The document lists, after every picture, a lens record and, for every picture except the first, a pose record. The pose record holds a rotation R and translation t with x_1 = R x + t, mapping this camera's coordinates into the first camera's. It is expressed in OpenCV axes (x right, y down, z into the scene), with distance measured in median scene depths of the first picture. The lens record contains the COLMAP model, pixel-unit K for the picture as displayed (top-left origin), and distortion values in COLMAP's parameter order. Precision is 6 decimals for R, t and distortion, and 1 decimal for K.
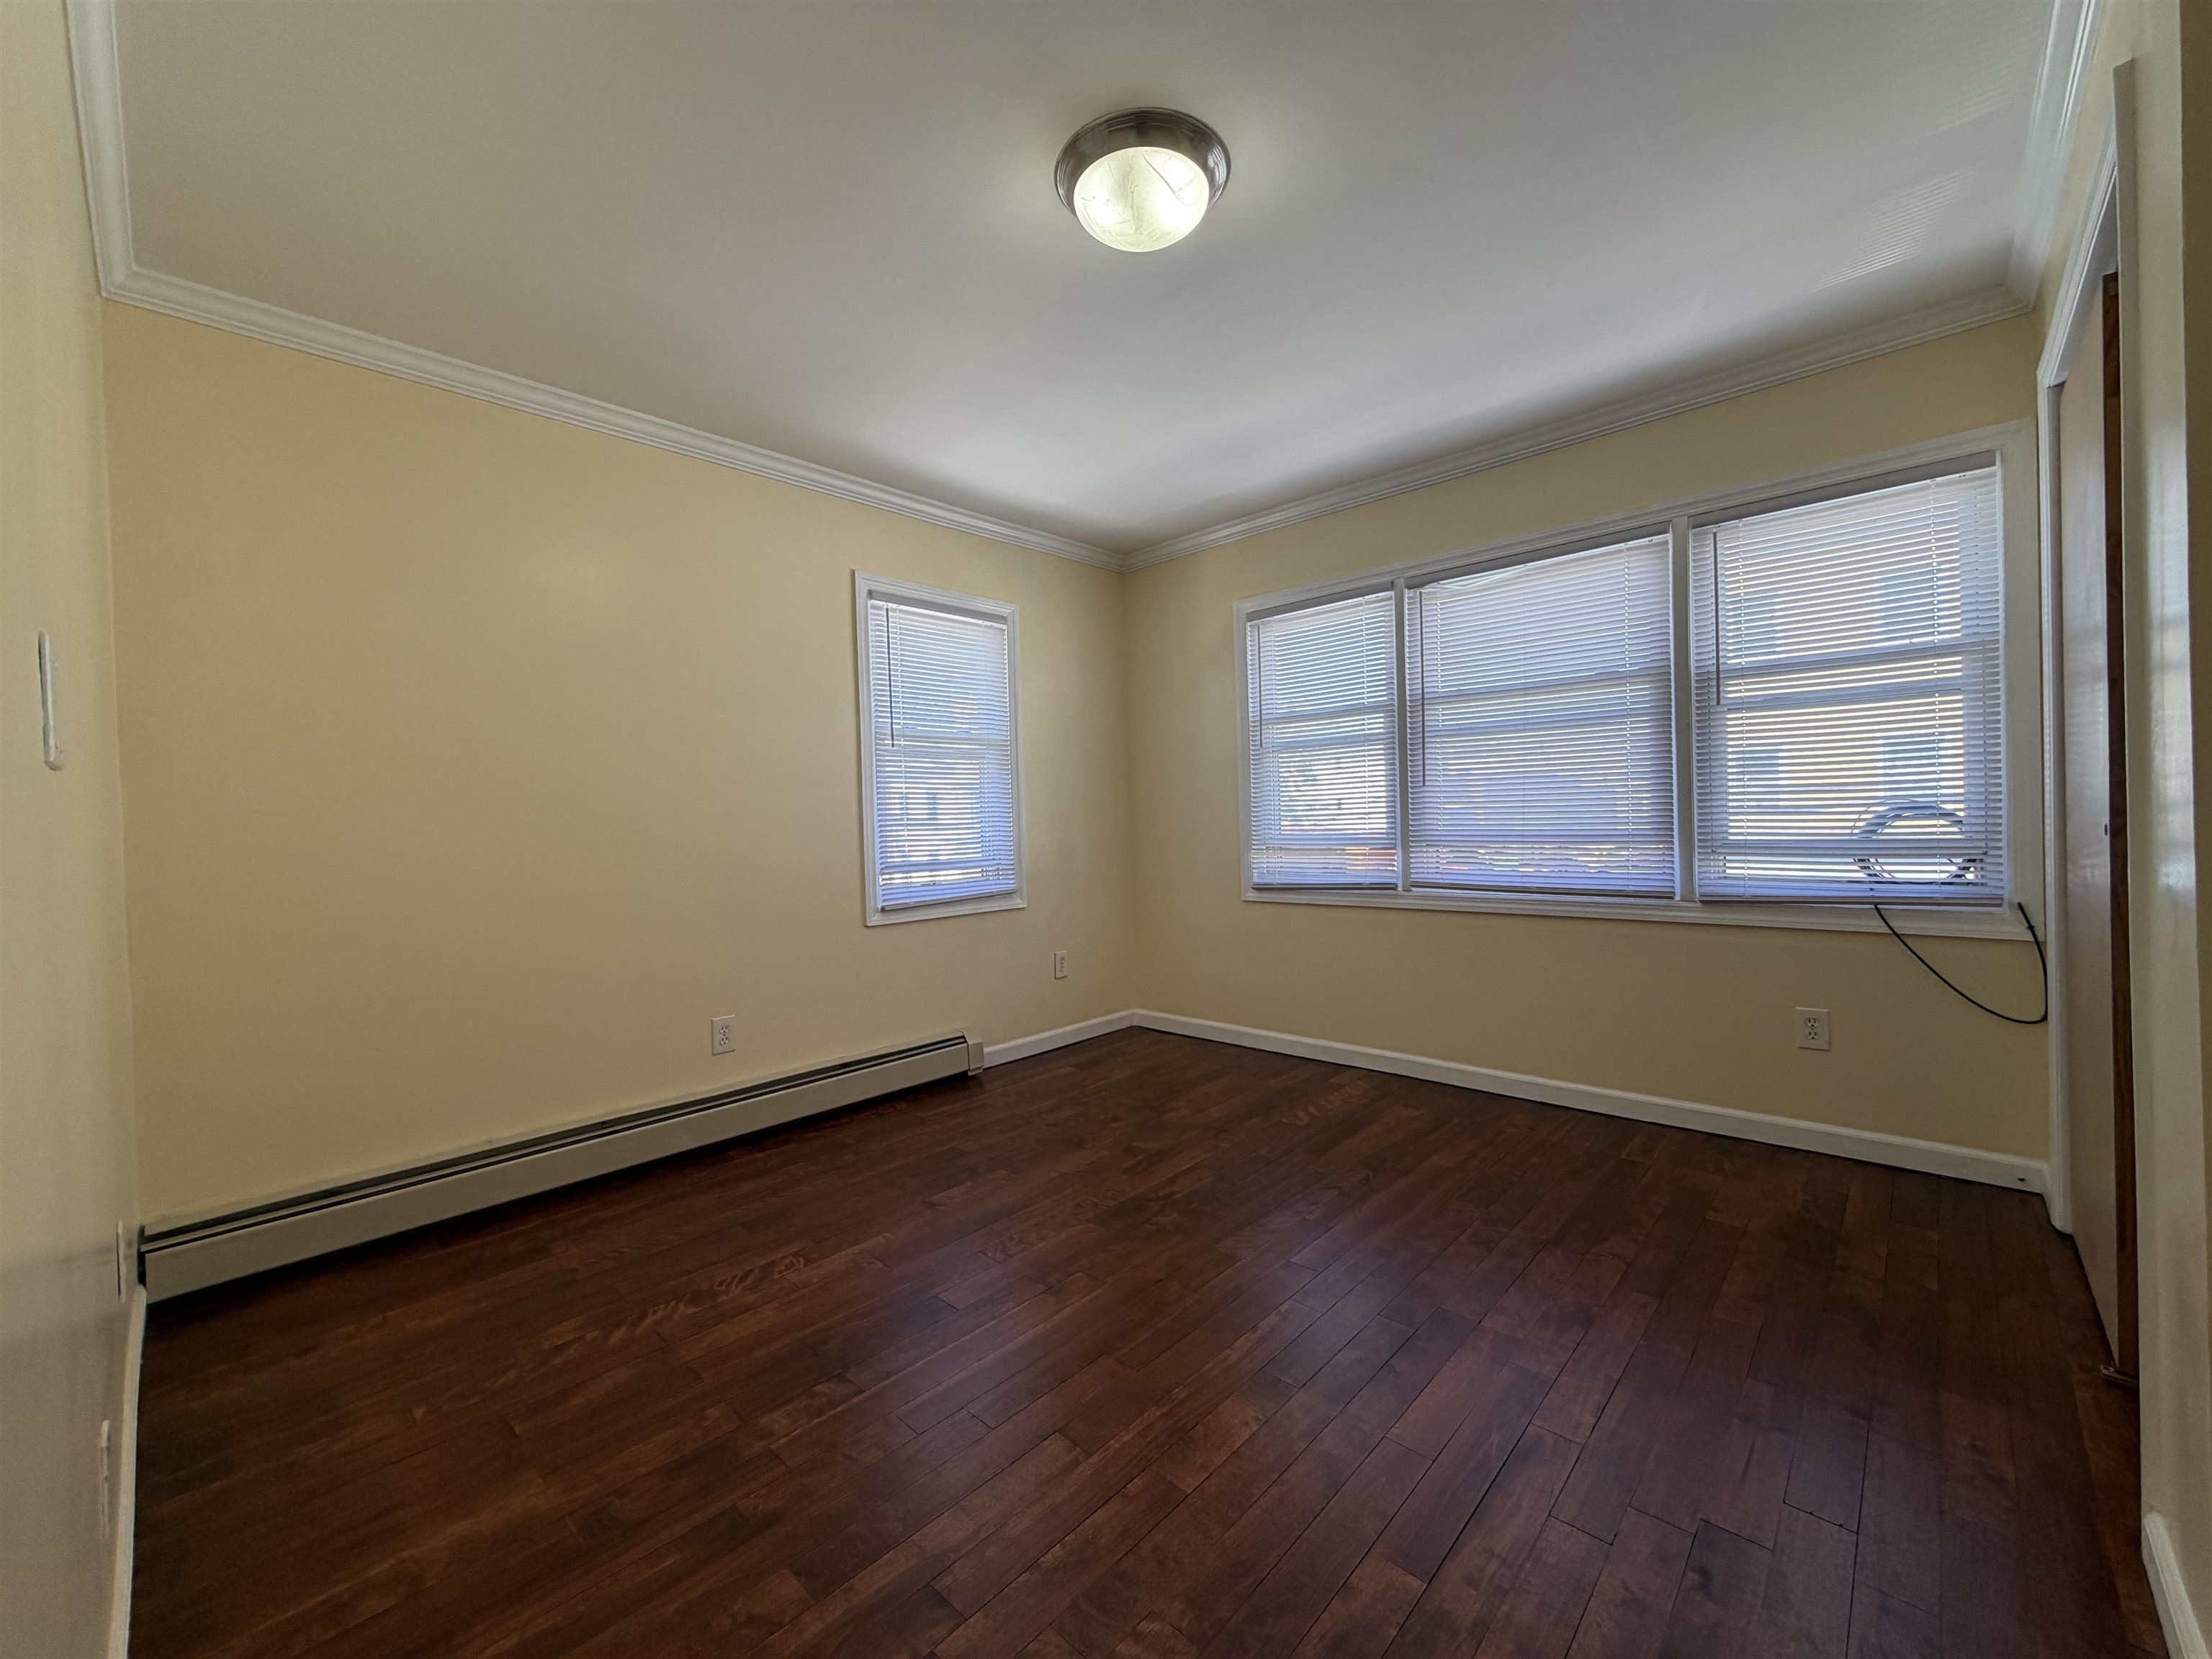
lens RADIAL K [[879.1, 0, 1099.8], [0, 879.1, 830.4], [0, 0, 1]] dist [-0.000018, 0.000175]
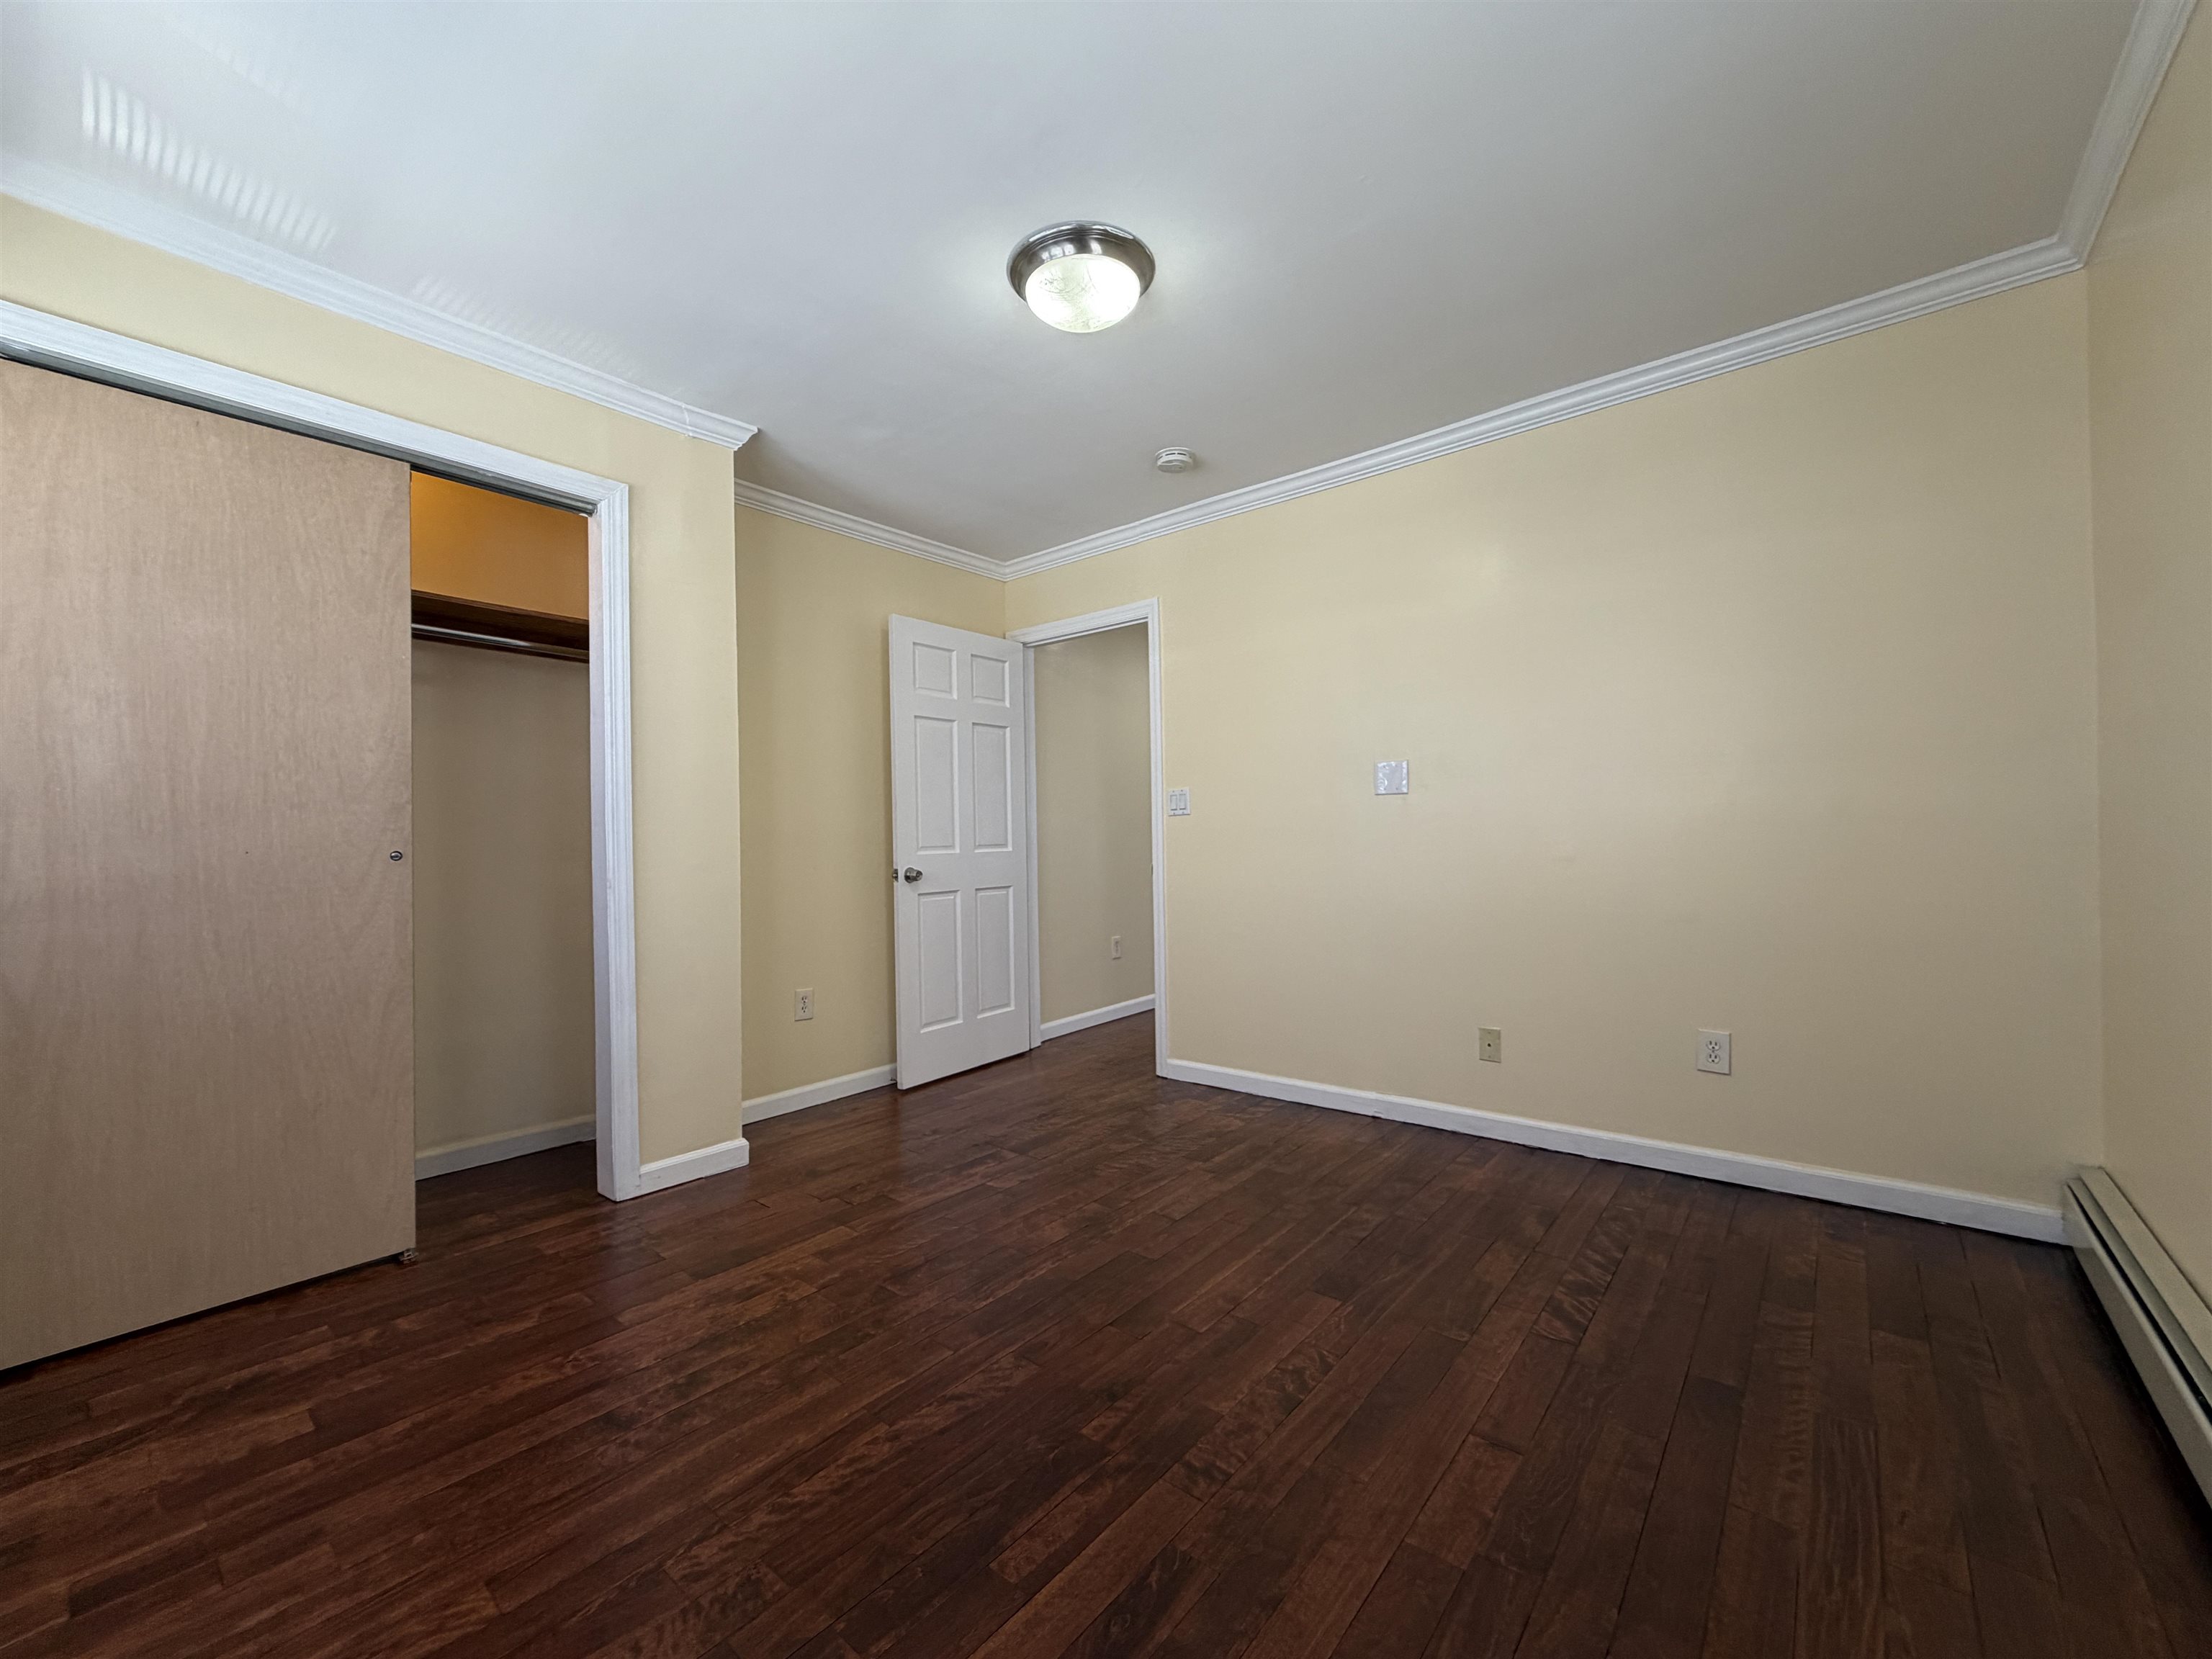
lens RADIAL K [[879.1, 0, 1099.8], [0, 879.1, 830.4], [0, 0, 1]] dist [-0.000018, 0.000175]
pose [[-0.997299, 0.044732, -0.058257, 0.080345], [0.044327, 0.998983, 0.008229, -0.002382], [0.058566, 0.005624, -0.998268, 1.396986]]
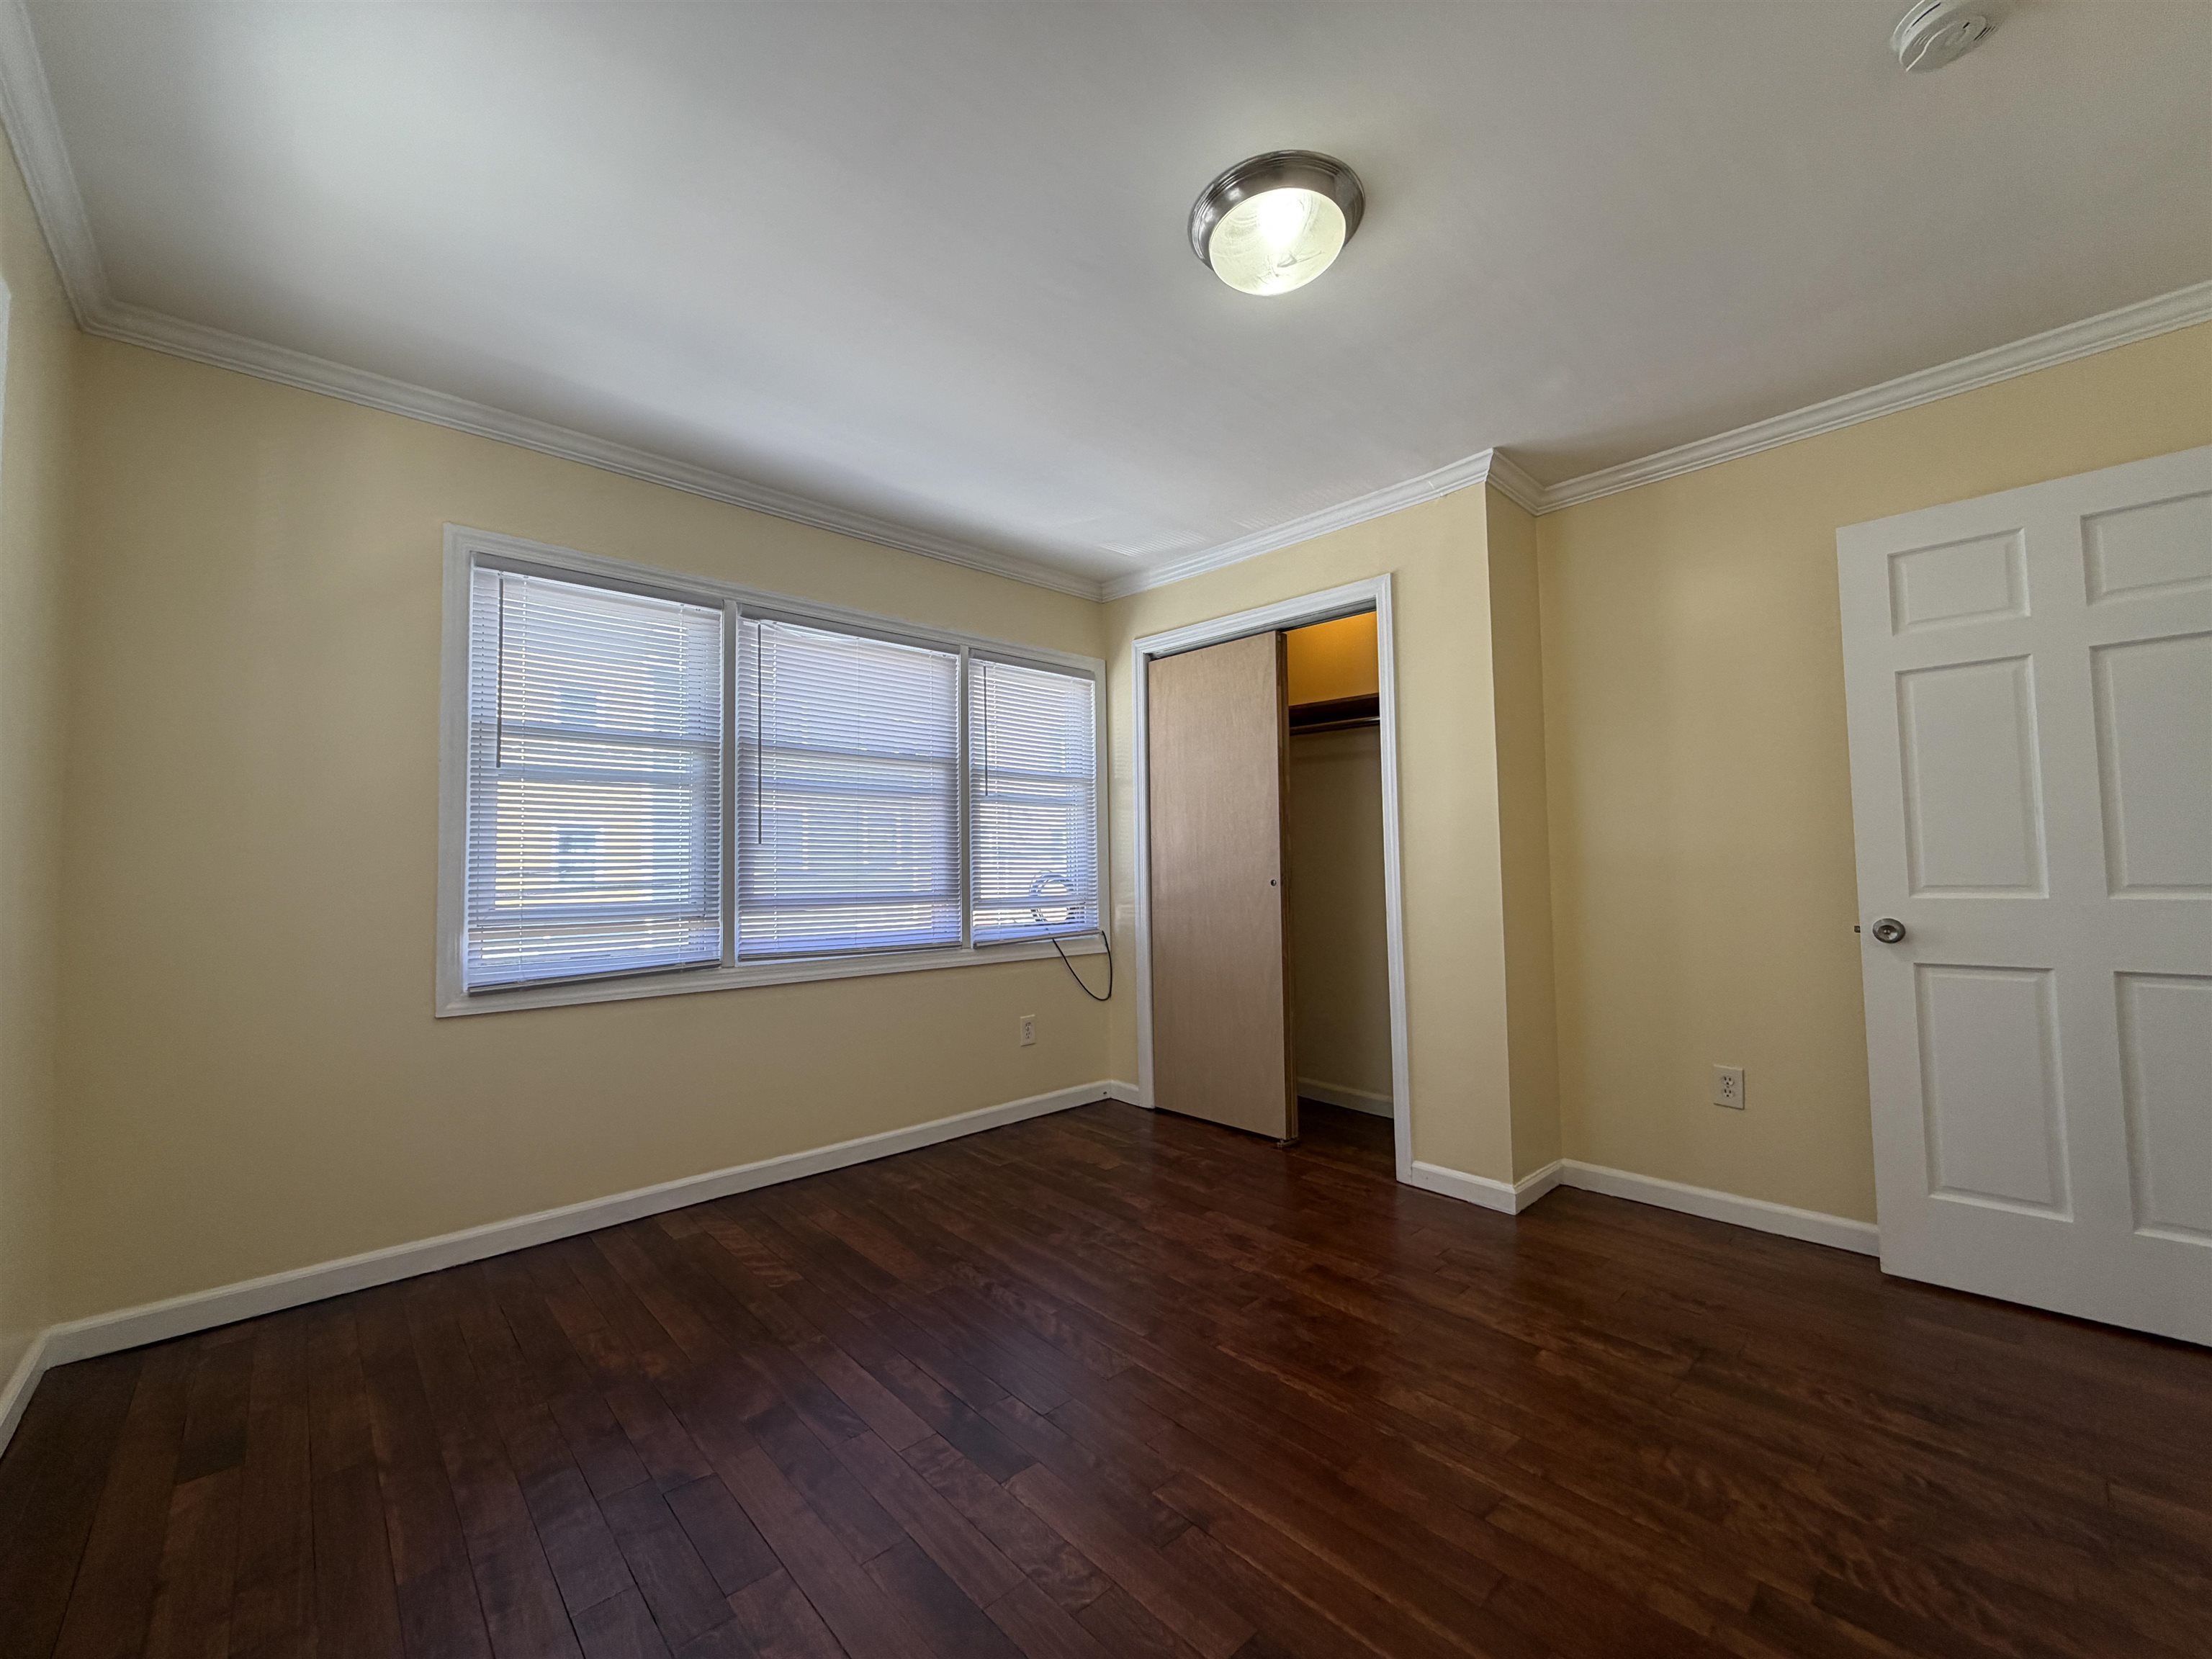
lens RADIAL K [[879.1, 0, 1099.8], [0, 879.1, 830.4], [0, 0, 1]] dist [-0.000018, 0.000175]
pose [[0.065515, 0.074594, 0.995060, -0.584849], [0.024459, 0.996782, -0.076333, 0.013954], [-0.997552, 0.029339, 0.063480, 0.738968]]
